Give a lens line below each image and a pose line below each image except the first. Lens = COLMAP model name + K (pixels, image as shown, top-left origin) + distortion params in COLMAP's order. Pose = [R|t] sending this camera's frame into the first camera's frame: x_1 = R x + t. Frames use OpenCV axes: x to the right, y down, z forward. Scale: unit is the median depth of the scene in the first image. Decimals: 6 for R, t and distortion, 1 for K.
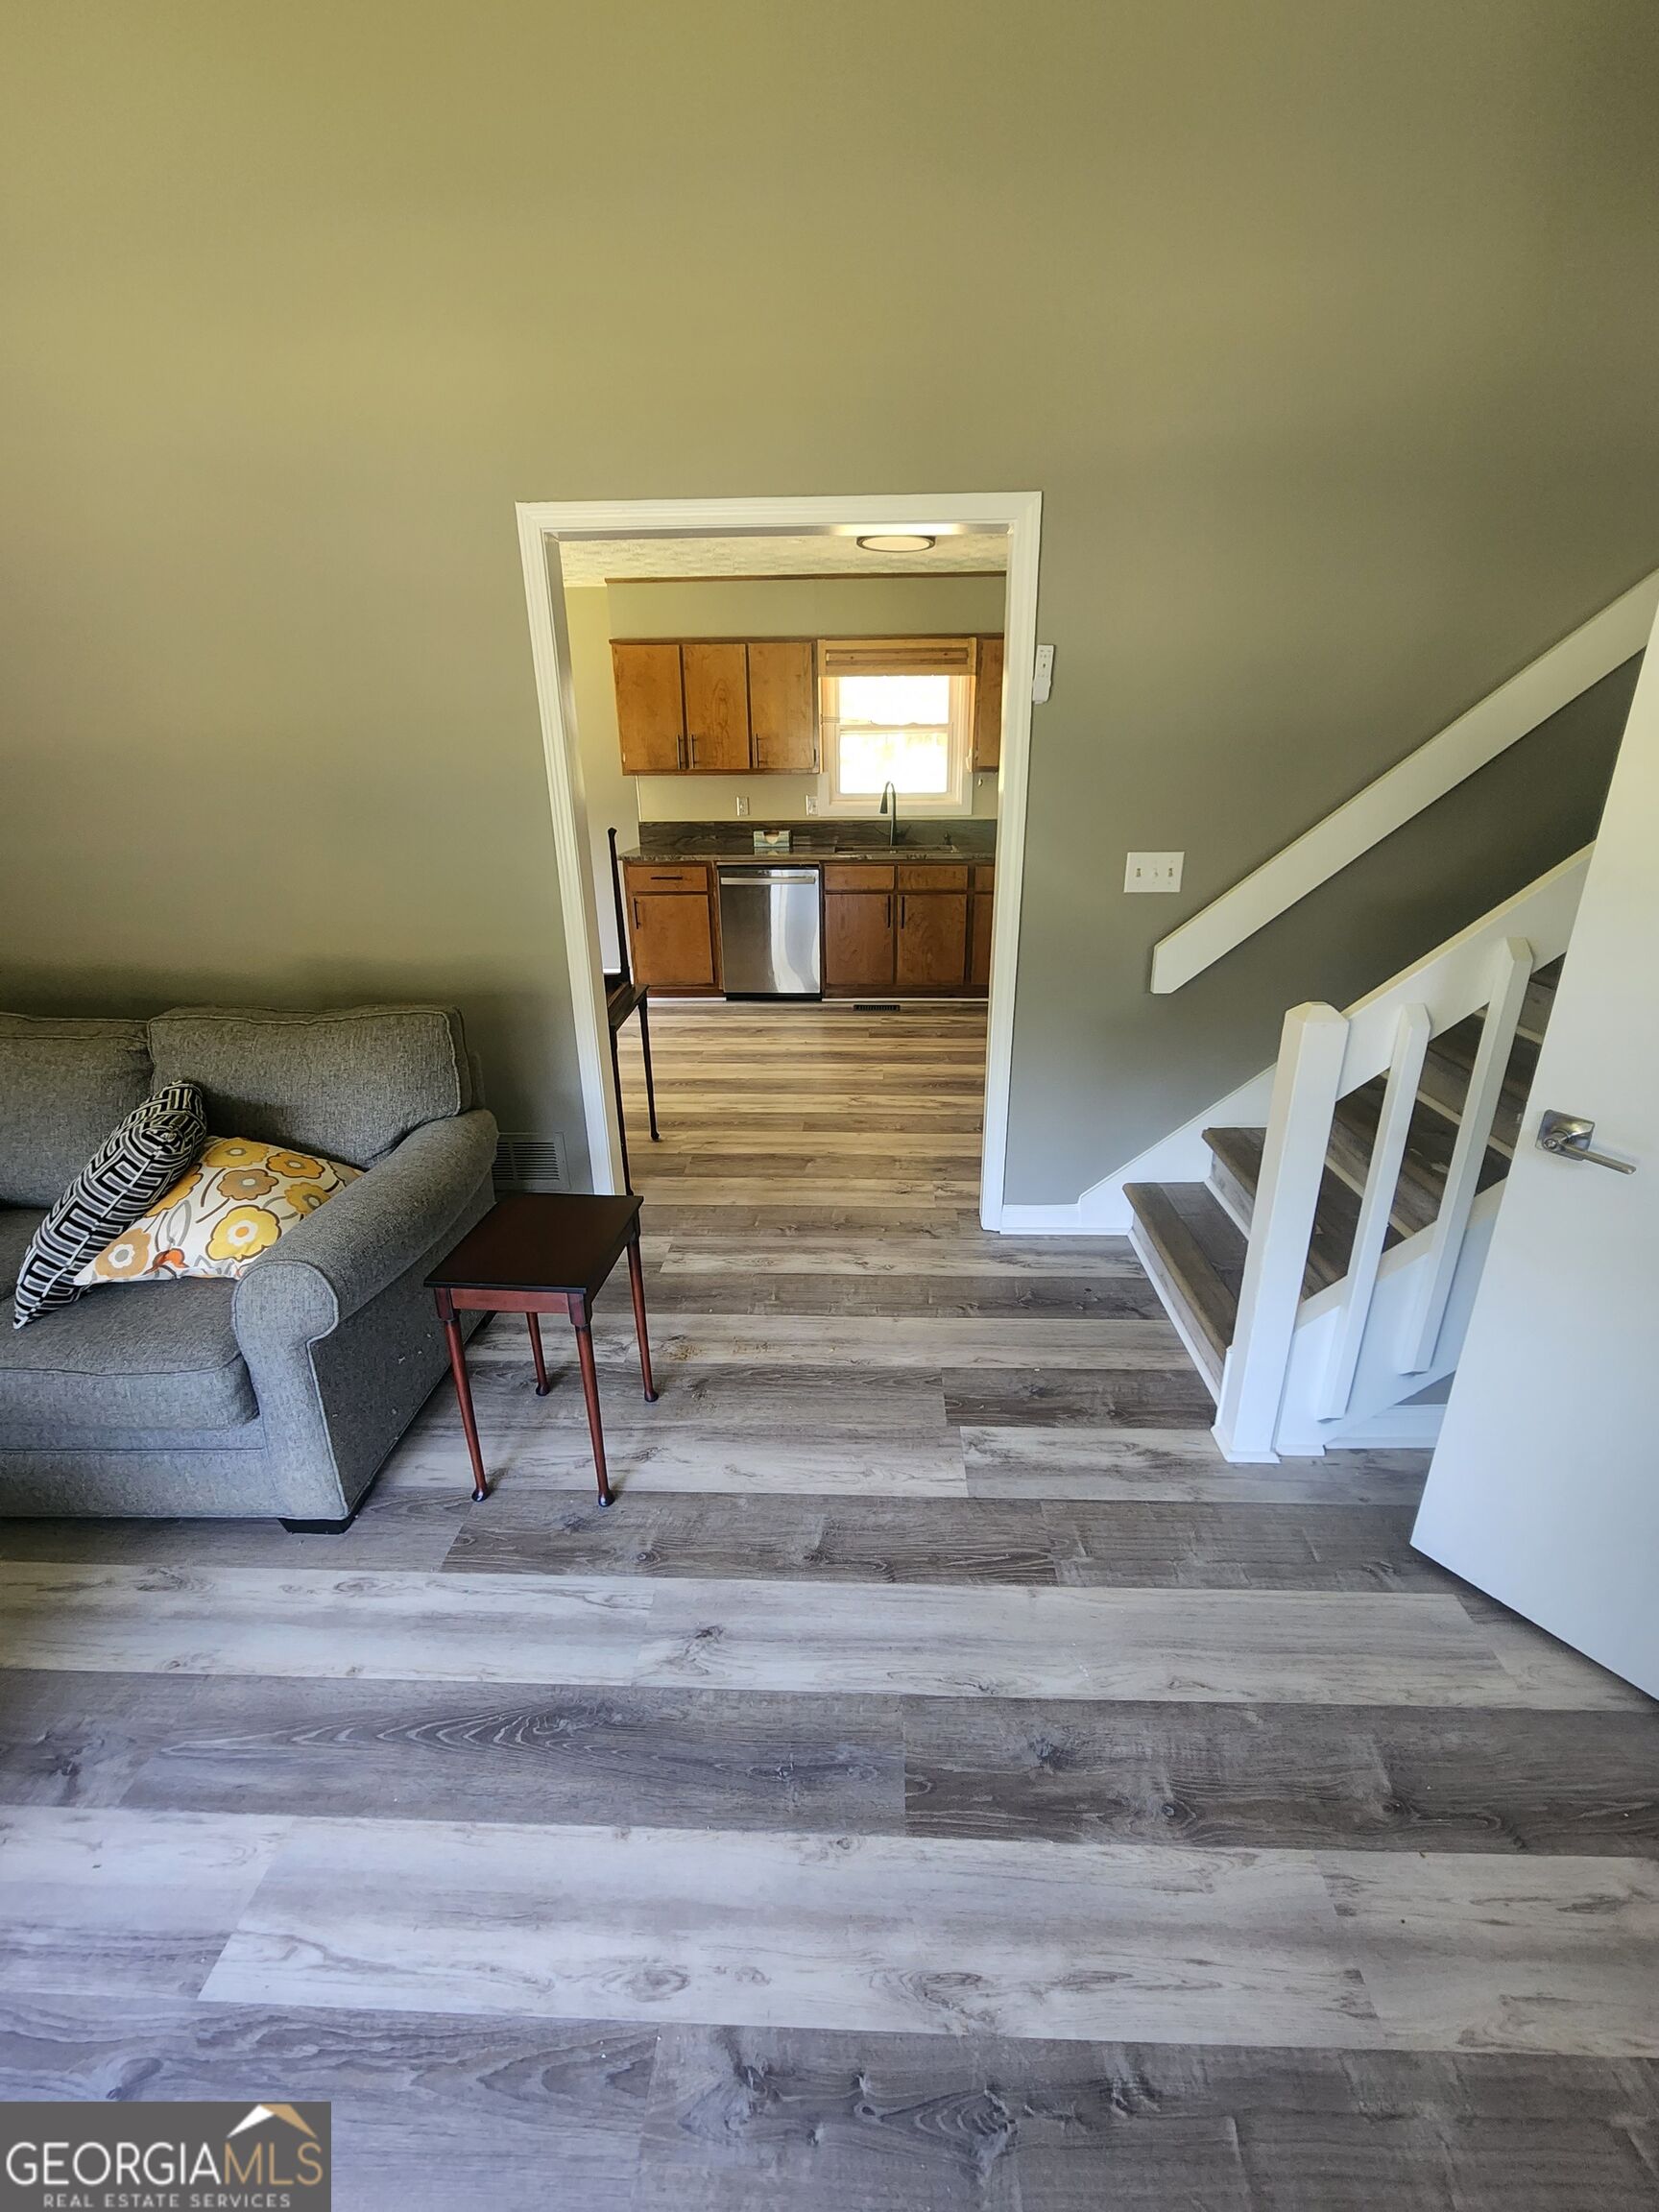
lens RADIAL K [[922.4, 0, 844.2], [0, 922.4, 1087.8], [0, 0, 1]] dist [-0.006292, 0.000351]
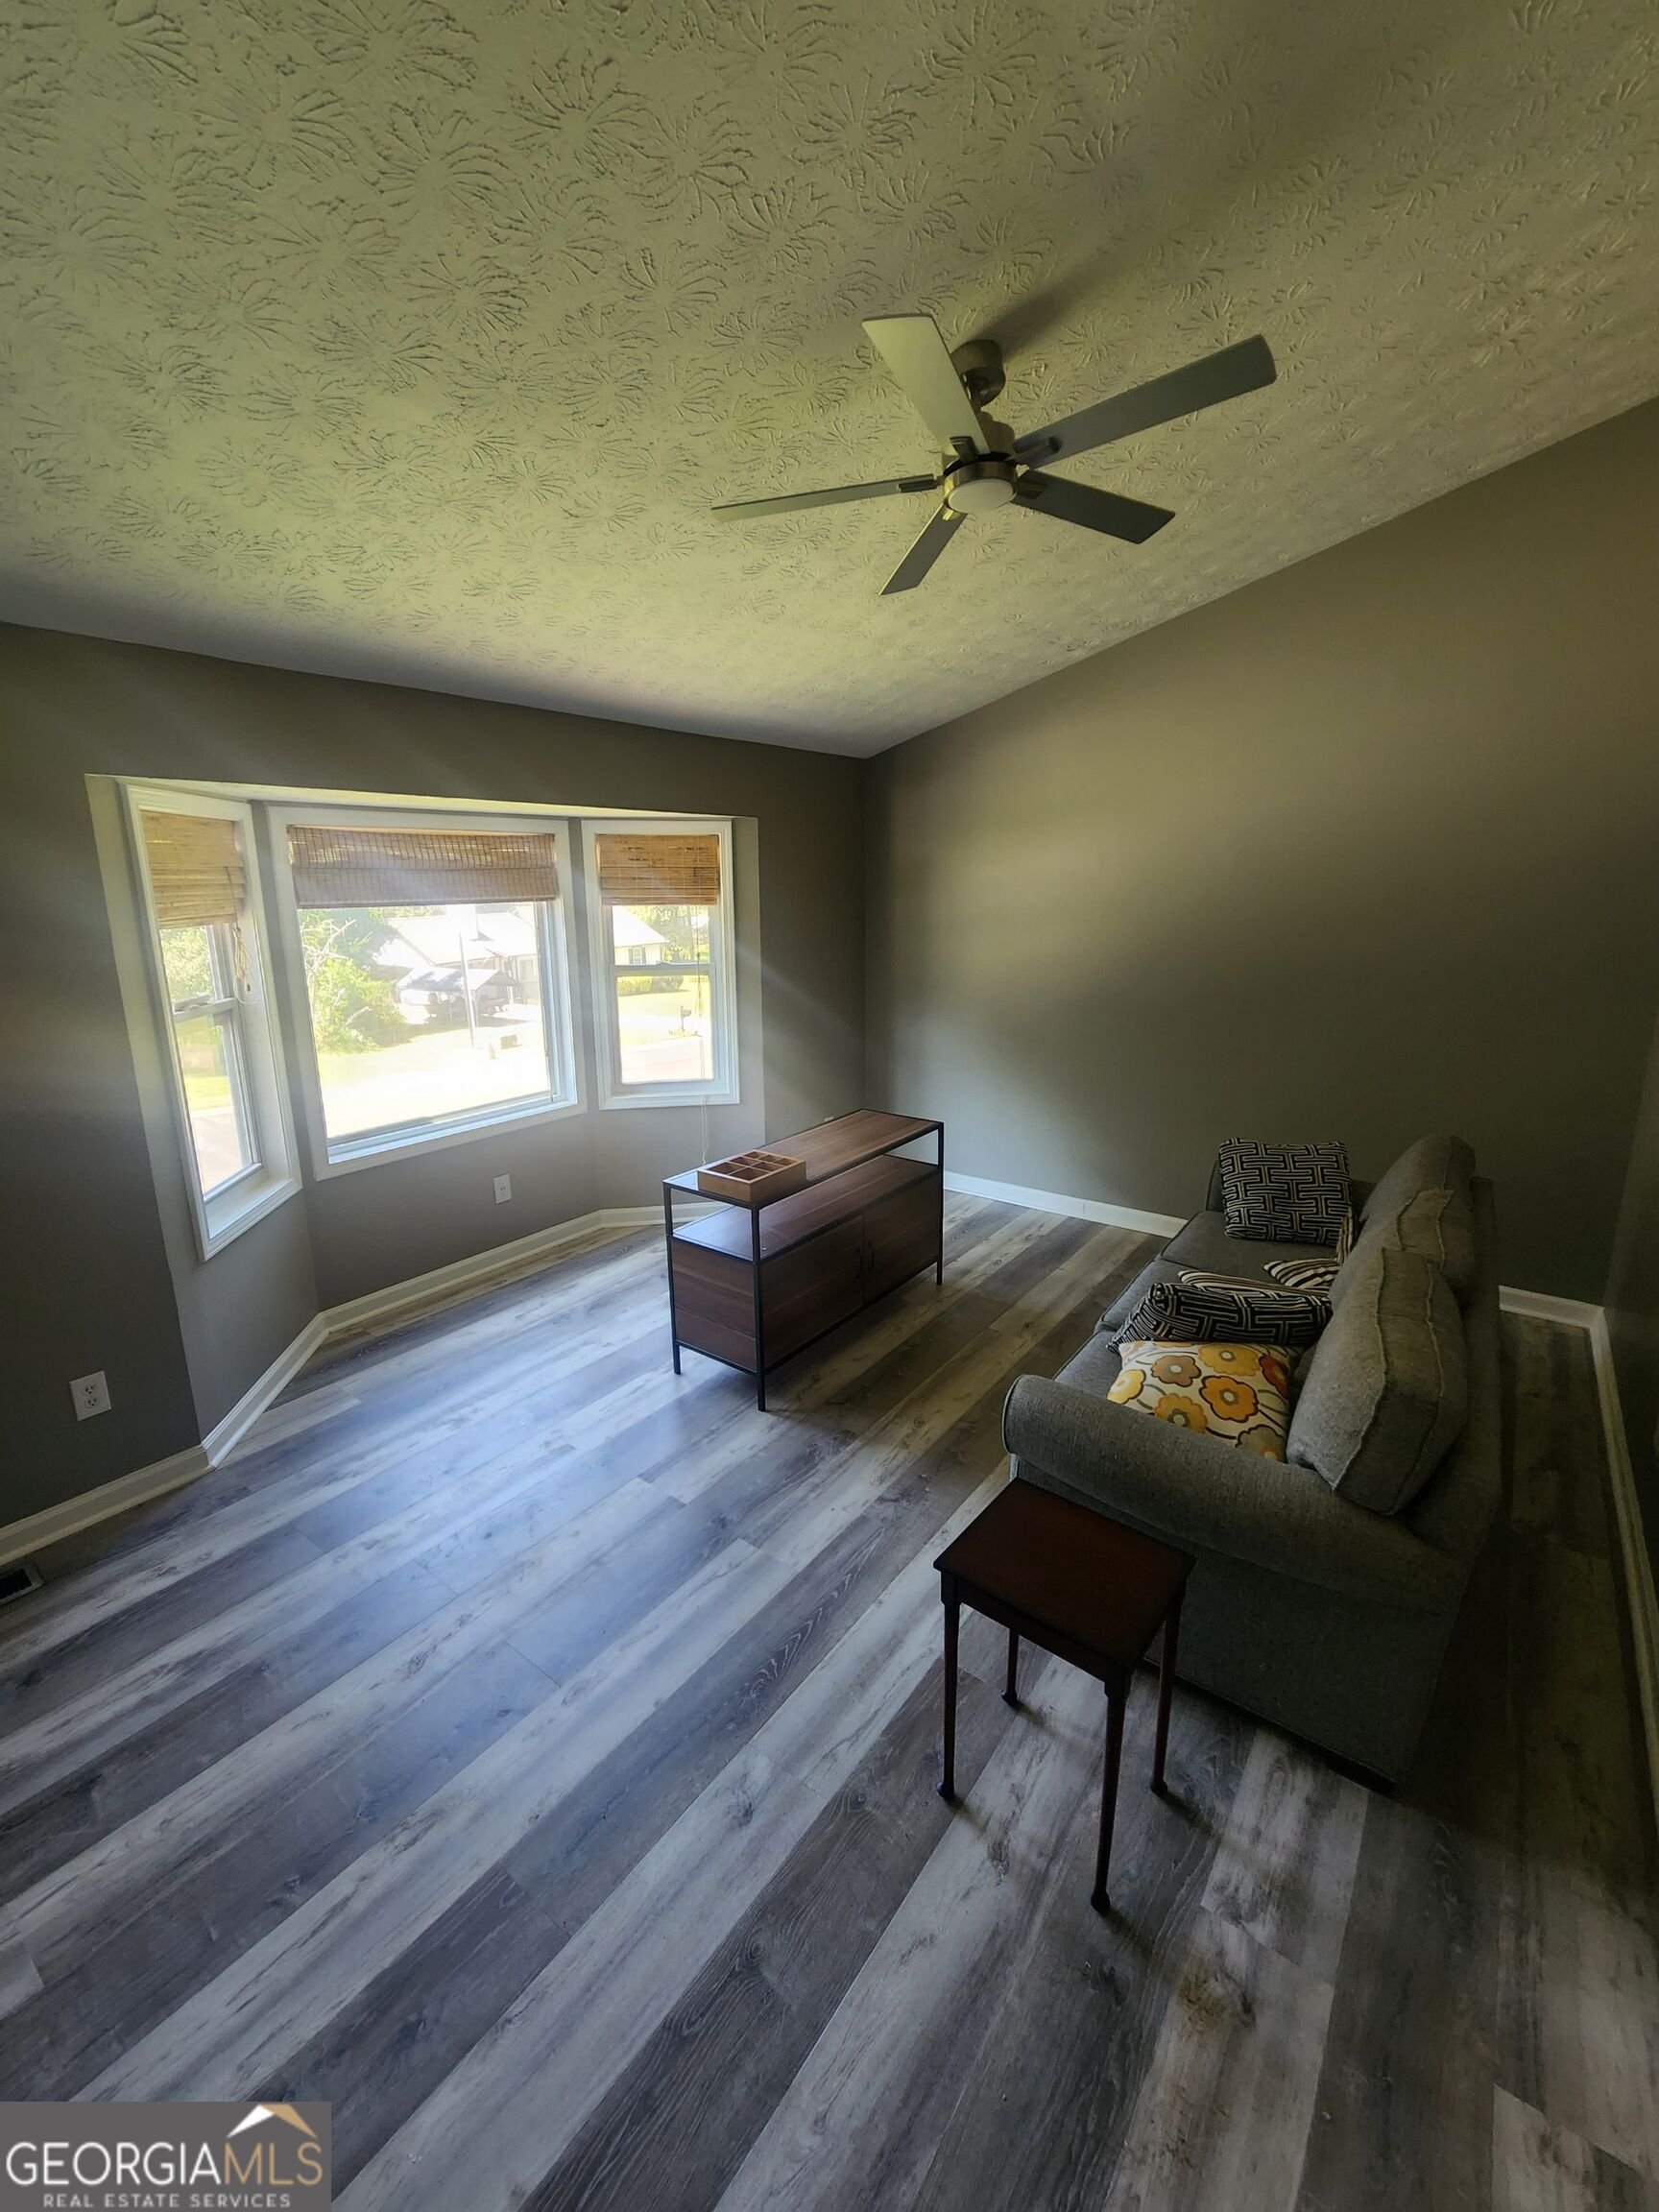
lens RADIAL K [[922.4, 0, 838.3], [0, 922.4, 1077.3], [0, 0, 1]] dist [-0.006292, 0.000351]
pose [[-0.569810, 0.189123, -0.799718, 0.464715], [-0.271153, 0.875387, 0.400217, -0.597336], [0.775753, 0.444893, -0.447523, 1.102487]]
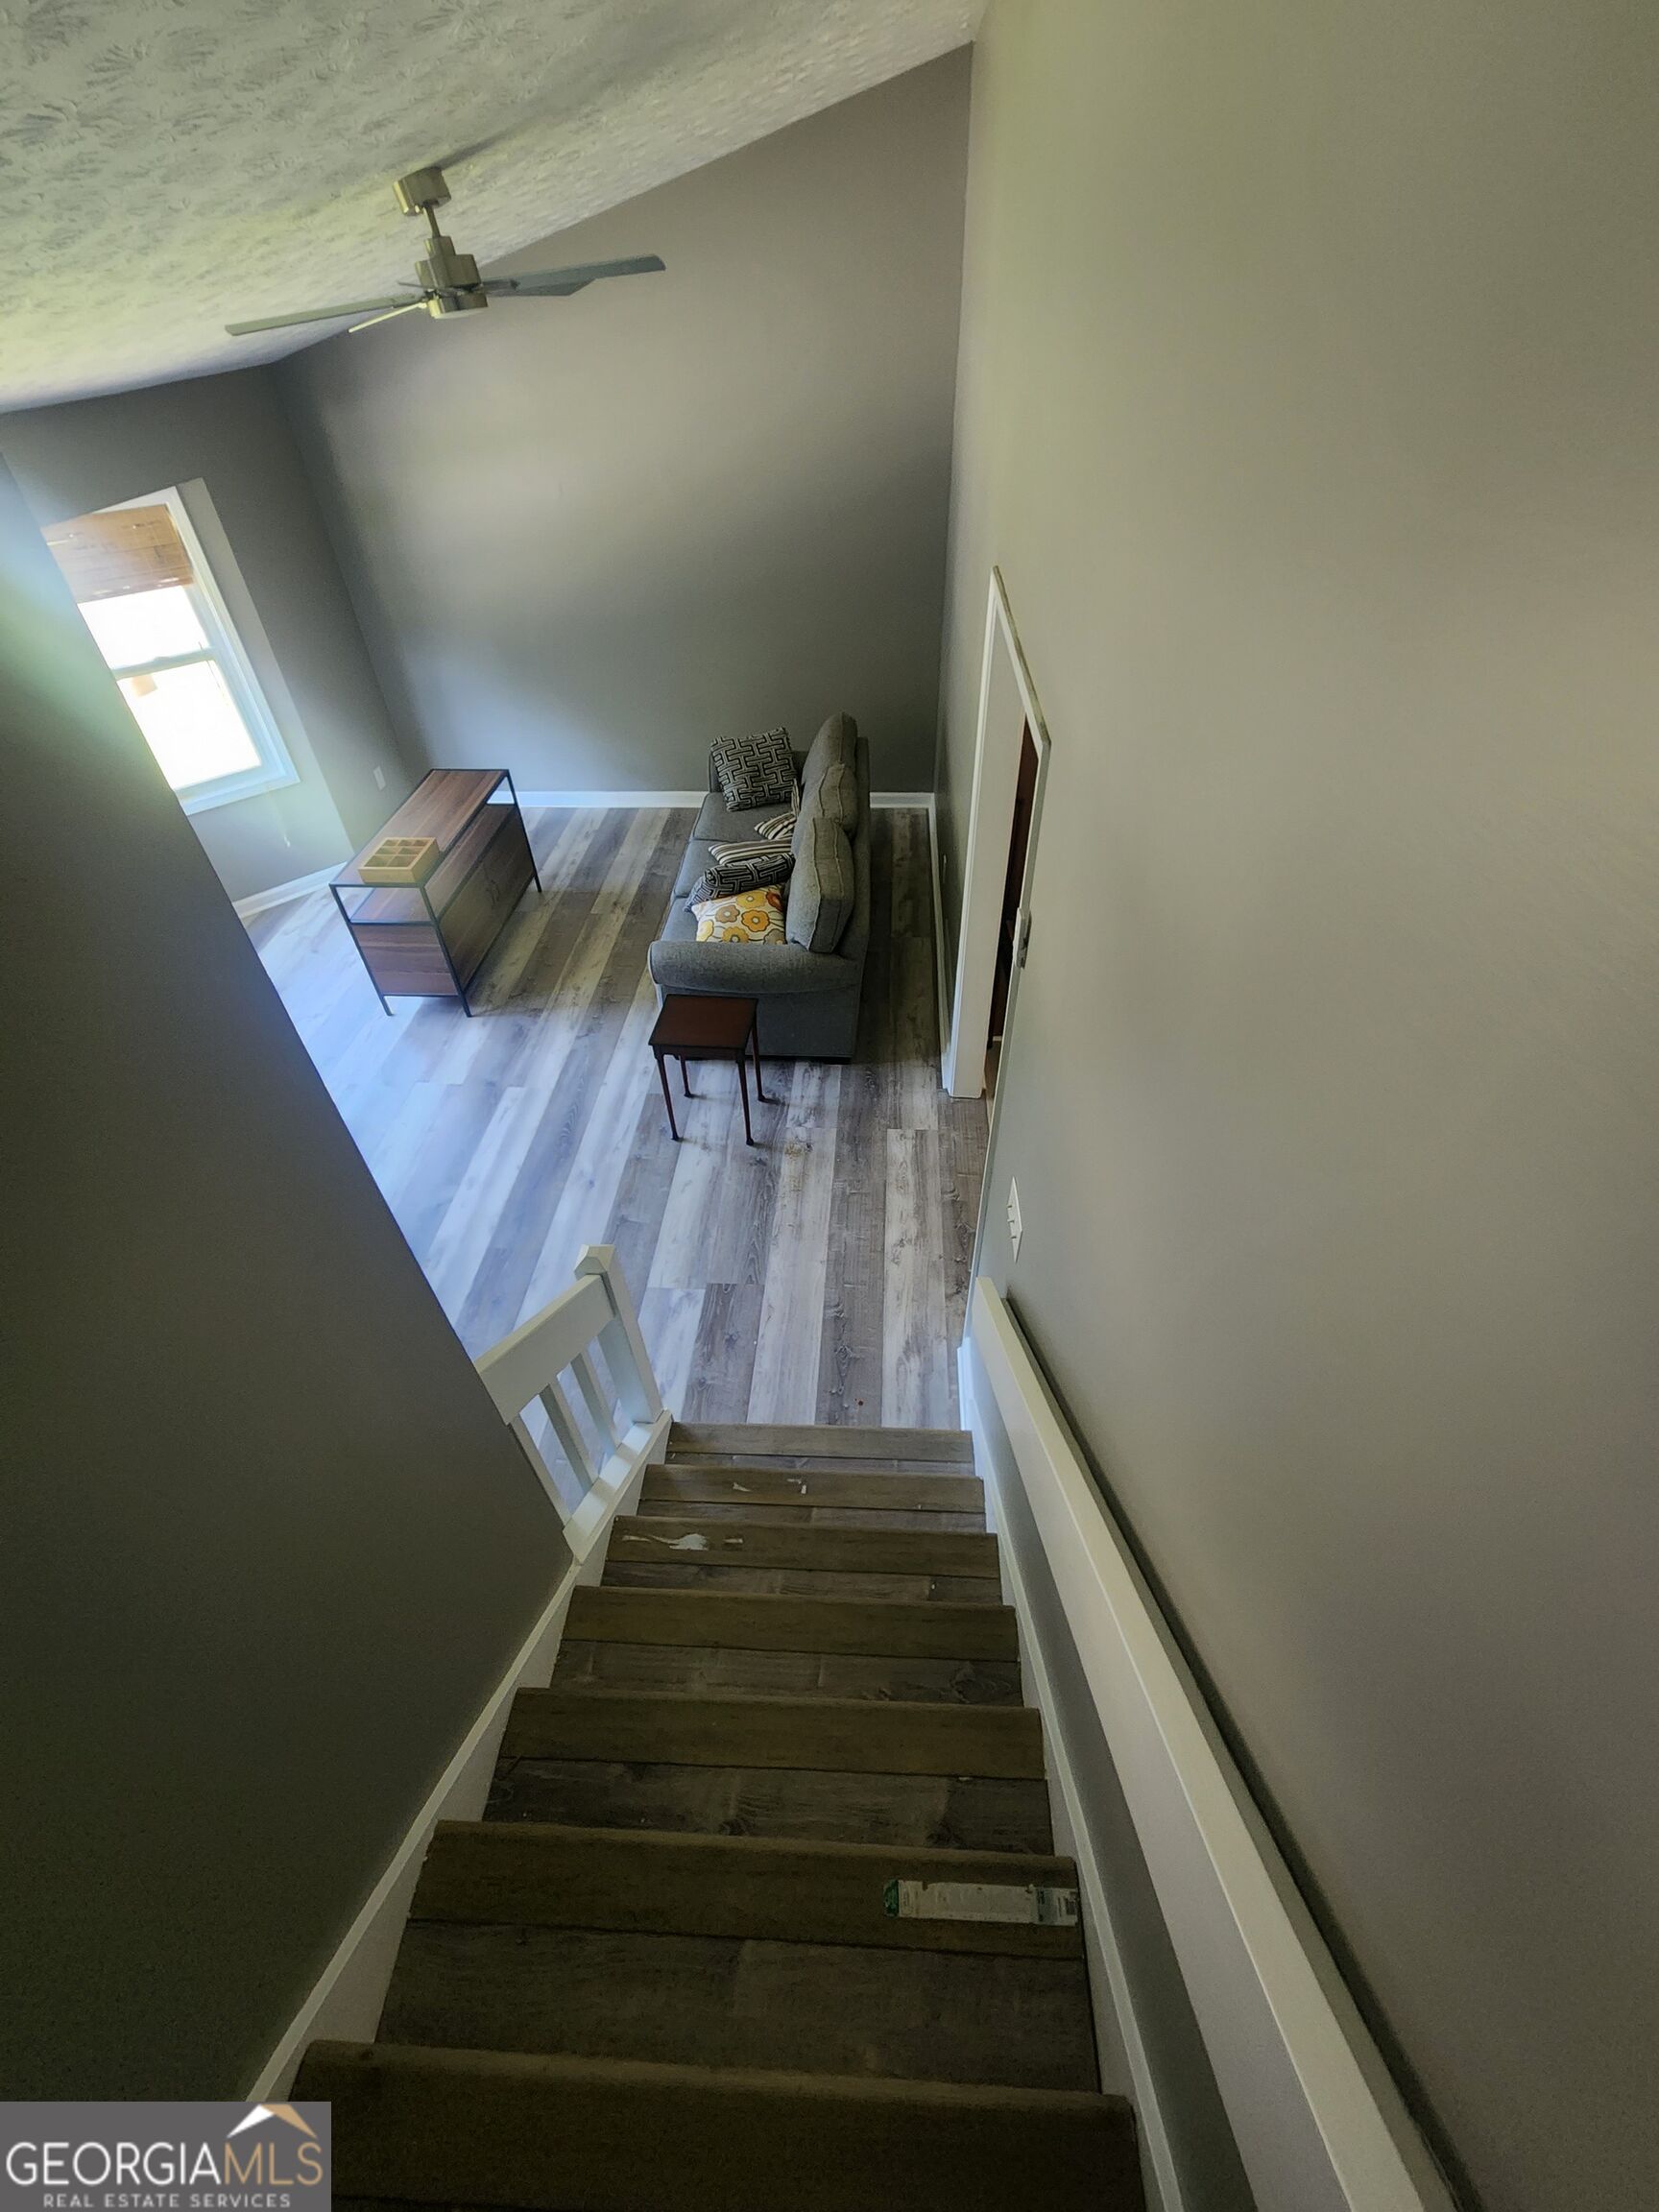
lens RADIAL K [[922.4, 0, 831.5], [0, 922.4, 1103.0], [0, 0, 1]] dist [-0.006292, 0.000351]
pose [[-0.034275, 0.687574, -0.725305, 1.255327], [-0.319230, 0.680181, 0.659883, -1.148440], [0.947057, 0.254157, 0.196181, 0.992157]]
